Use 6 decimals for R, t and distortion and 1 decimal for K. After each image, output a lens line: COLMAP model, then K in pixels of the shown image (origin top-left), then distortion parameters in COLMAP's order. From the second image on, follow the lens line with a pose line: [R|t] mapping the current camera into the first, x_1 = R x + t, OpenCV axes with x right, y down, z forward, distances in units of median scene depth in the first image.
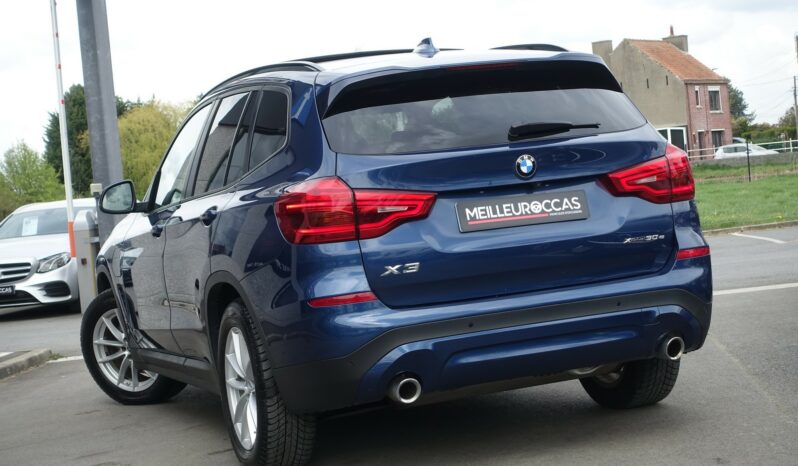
lens RADIAL K [[1540.4, 0, 399.0], [0, 1540.4, 233.0], [0, 0, 1]] dist [-0.037549, -0.201645]
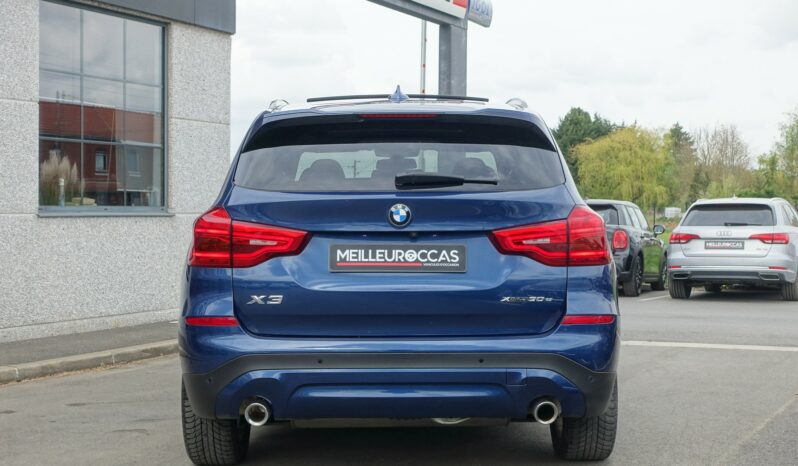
lens RADIAL K [[1229.8, 0, 399.0], [0, 1229.8, 233.0], [0, 0, 1]] dist [-0.001038, -0.059605]
pose [[0.932358, 0.108172, -0.344974, 0.361246], [-0.107053, 0.994002, 0.022353, -0.049191], [0.345322, 0.016090, 0.938346, 0.226579]]
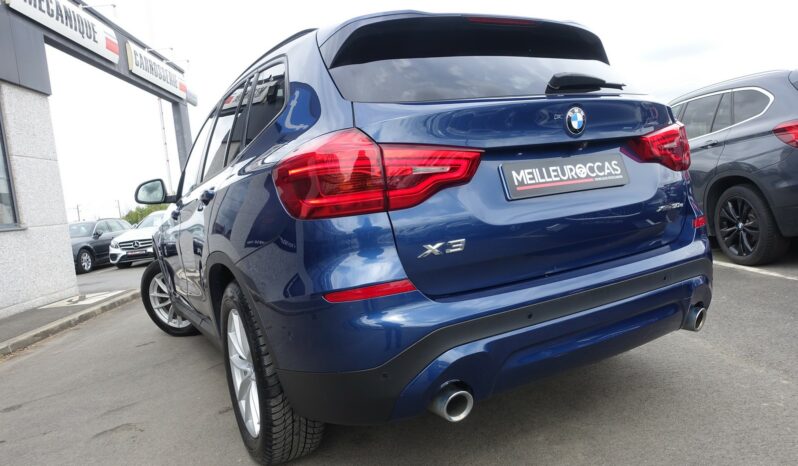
lens RADIAL K [[549.1, 0, 399.0], [0, 549.1, 233.0], [0, 0, 1]] dist [-0.008164, 0.007990]
pose [[0.989402, -0.025003, 0.143033, -0.057519], [0.022143, 0.999523, 0.021551, 0.009218], [-0.143504, -0.018155, 0.989483, 0.704719]]
